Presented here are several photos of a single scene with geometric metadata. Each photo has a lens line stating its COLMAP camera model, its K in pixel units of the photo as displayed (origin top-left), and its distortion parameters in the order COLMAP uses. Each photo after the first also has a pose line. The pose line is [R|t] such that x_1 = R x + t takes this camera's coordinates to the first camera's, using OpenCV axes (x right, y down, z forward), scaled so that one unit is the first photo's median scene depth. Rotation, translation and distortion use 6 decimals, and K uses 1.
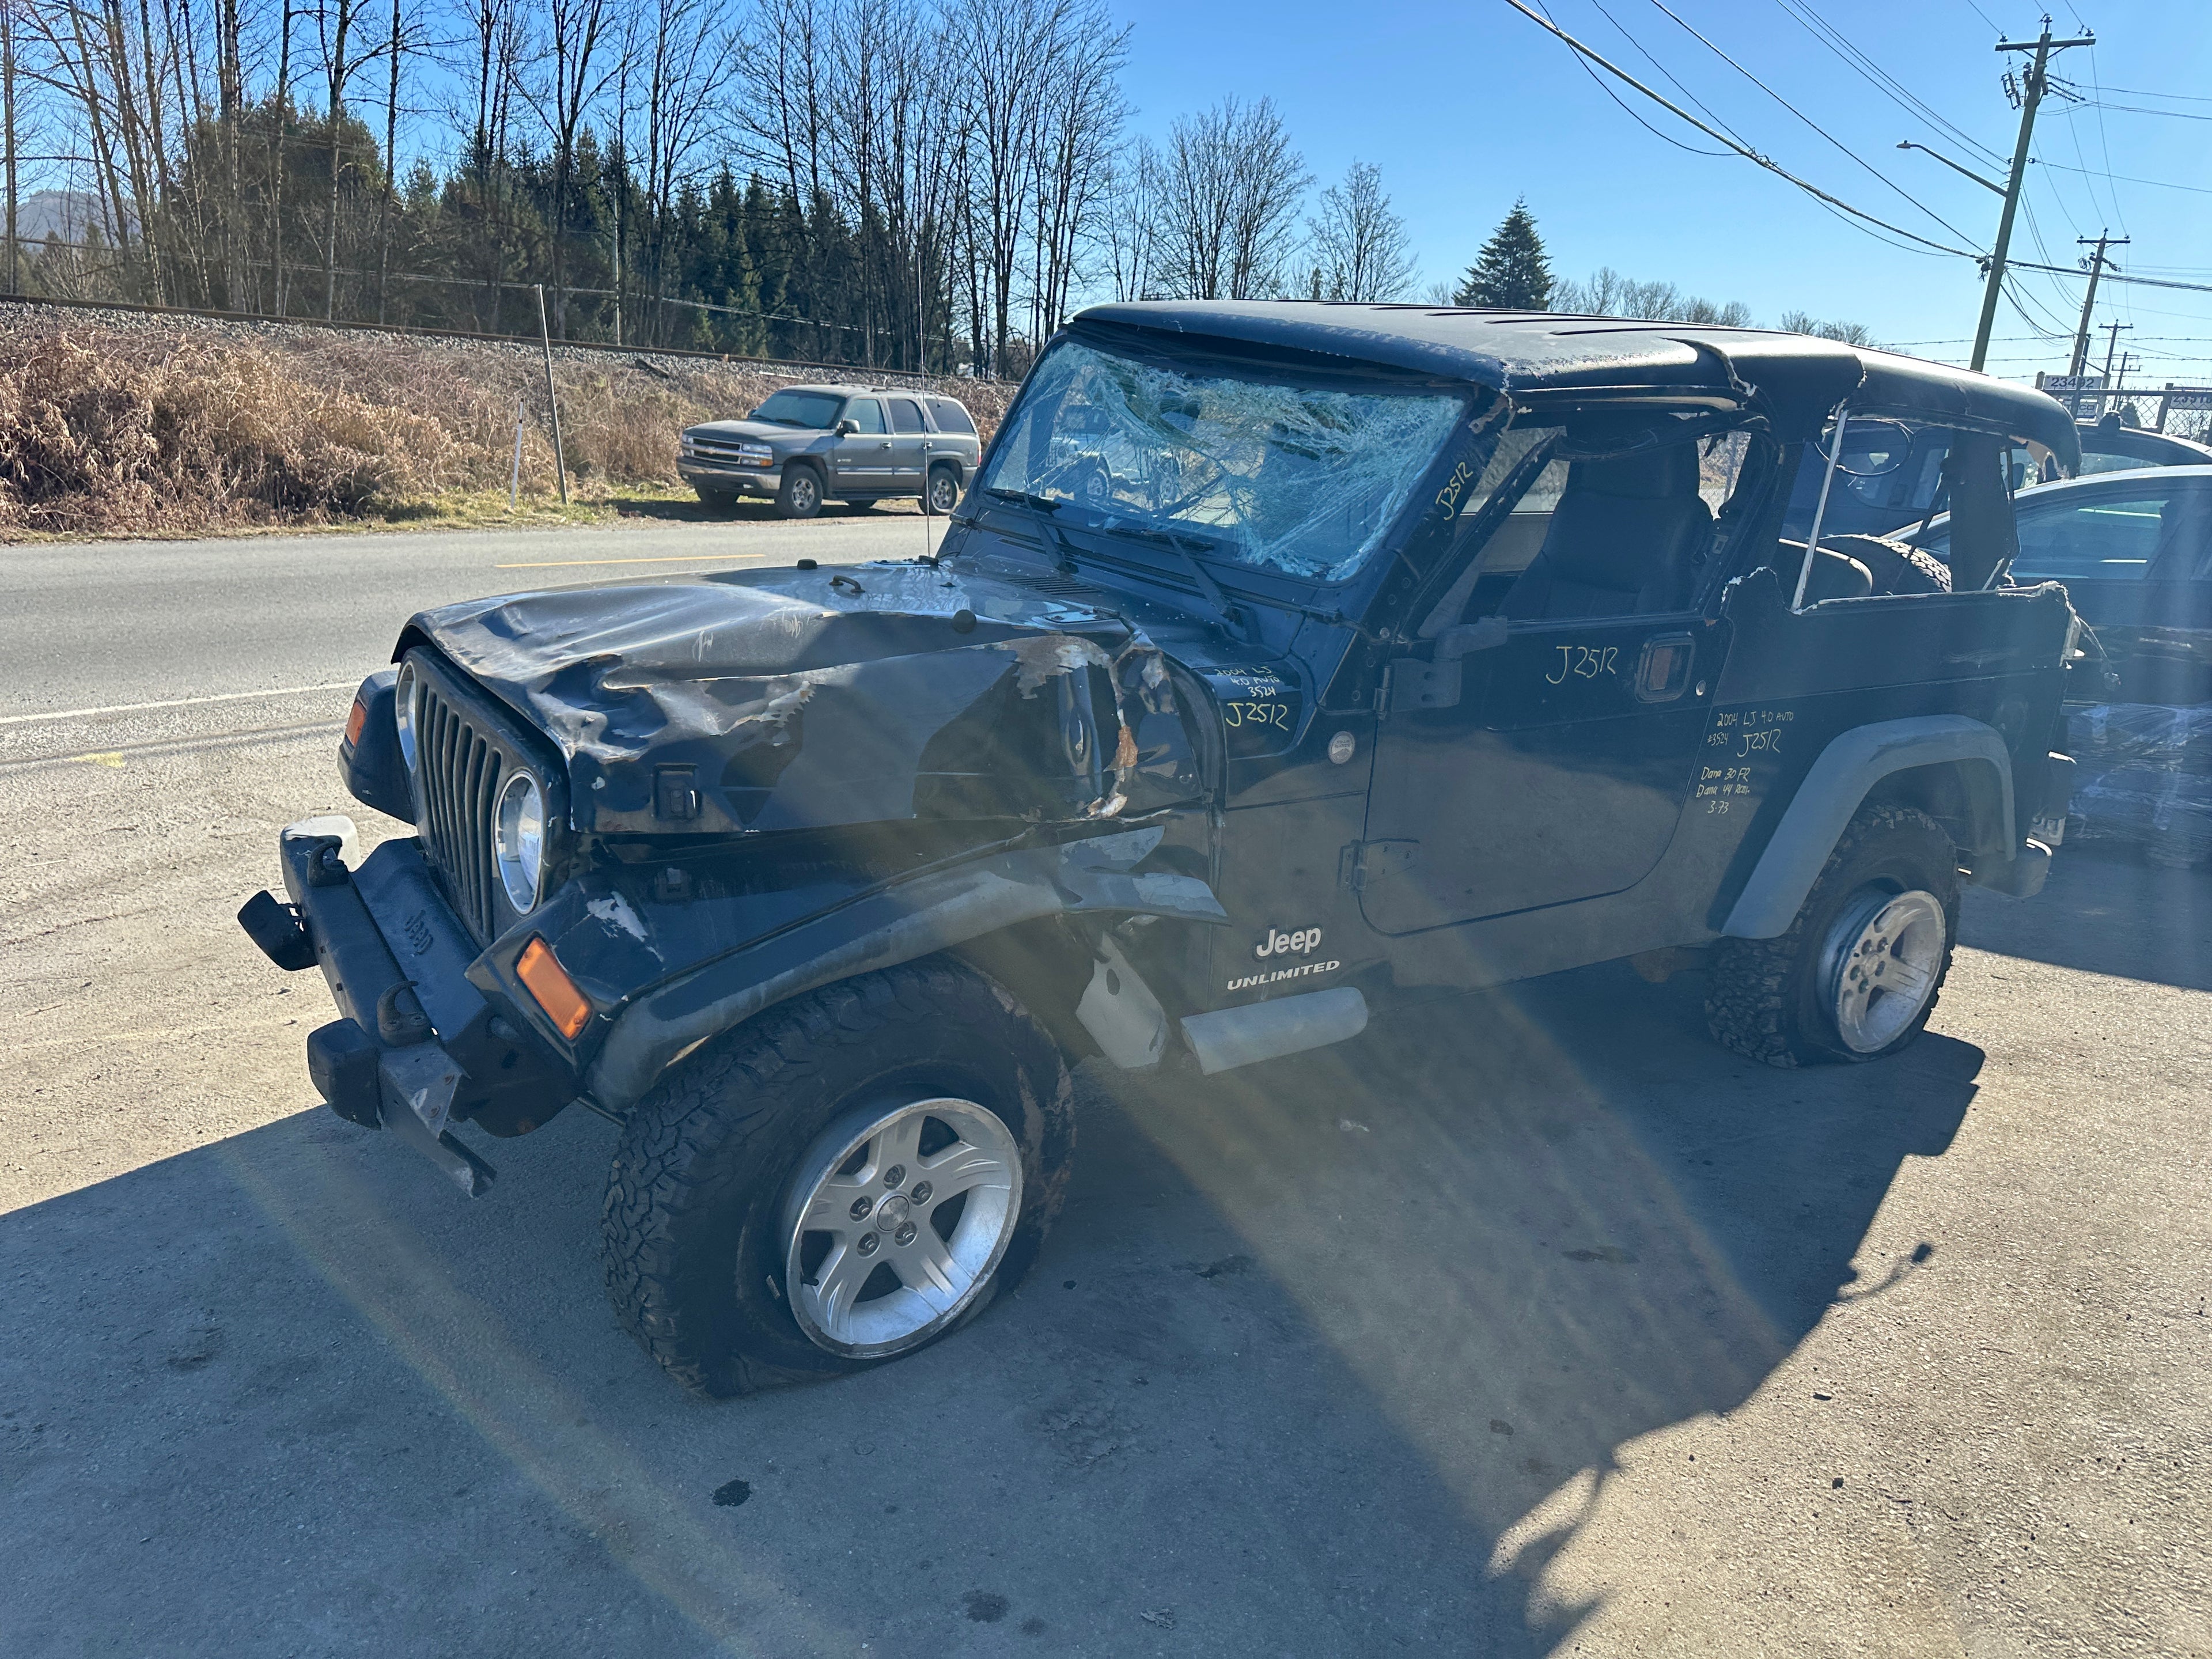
lens RADIAL K [[1556.0, 0, 1107.7], [0, 1556.0, 851.1], [0, 0, 1]] dist [0.029514, -0.032654]
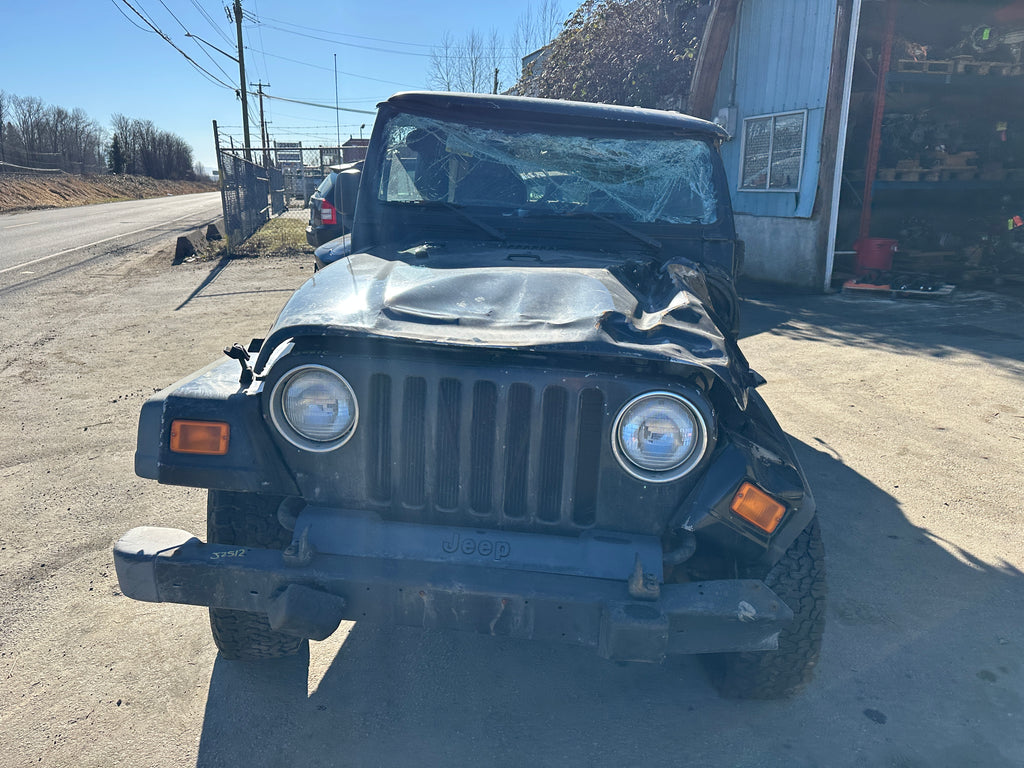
lens RADIAL K [[723.3, 0, 515.9], [0, 723.3, 390.7], [0, 0, 1]] dist [0.024842, -0.032571]
pose [[0.636577, -0.258972, 0.726432, -0.324104], [0.235502, 0.962218, 0.136658, -0.059977], [-0.734376, 0.084083, 0.673514, 0.211214]]
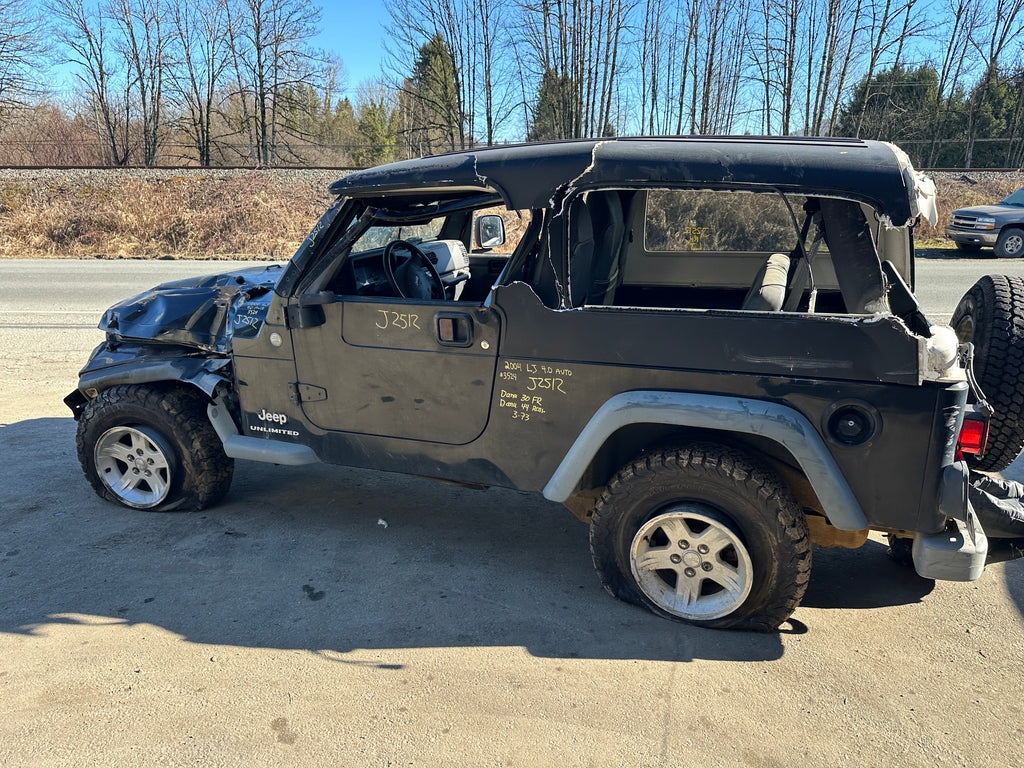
lens RADIAL K [[708.6, 0, 508.4], [0, 708.6, 405.7], [0, 0, 1]] dist [-0.000125, -0.002993]
pose [[0.581161, 0.186132, -0.792217, 0.489252], [-0.187576, 0.977917, 0.092159, -0.053289], [0.791876, 0.095042, 0.603241, 0.248896]]
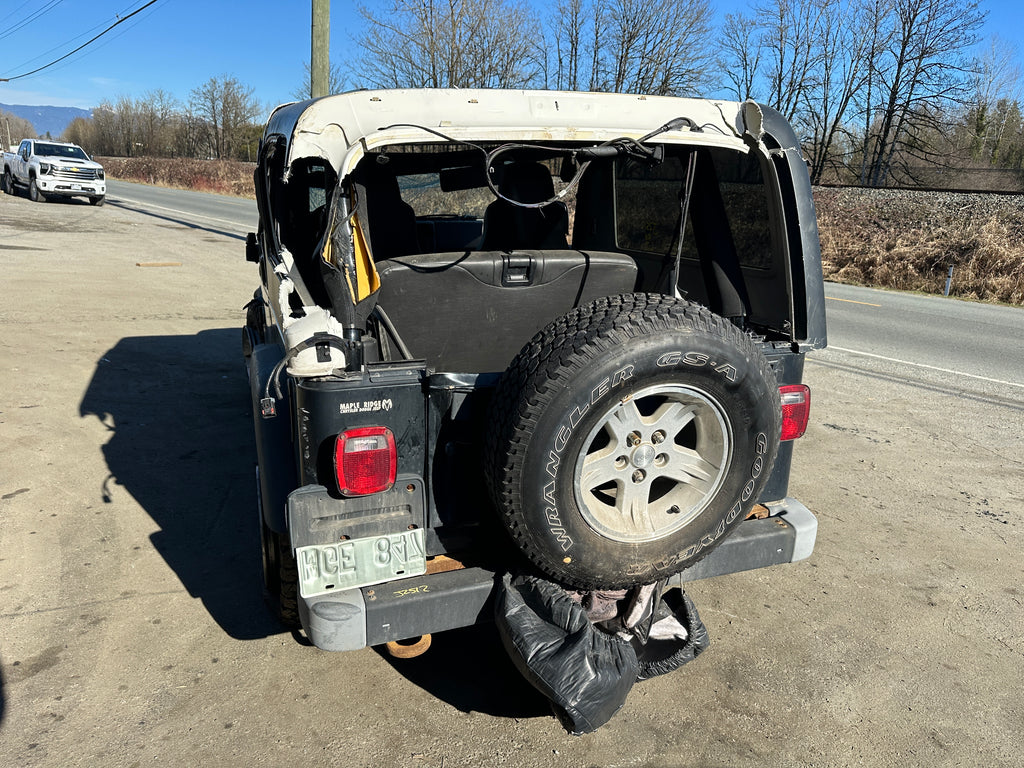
lens RADIAL K [[729.2, 0, 519.9], [0, 729.2, 377.6], [0, 0, 1]] dist [0.009687, -0.011700]
pose [[-0.210796, 0.177935, -0.961199, 0.585734], [-0.330759, 0.912312, 0.241422, -0.156130], [0.919871, 0.368816, -0.133459, 0.686434]]
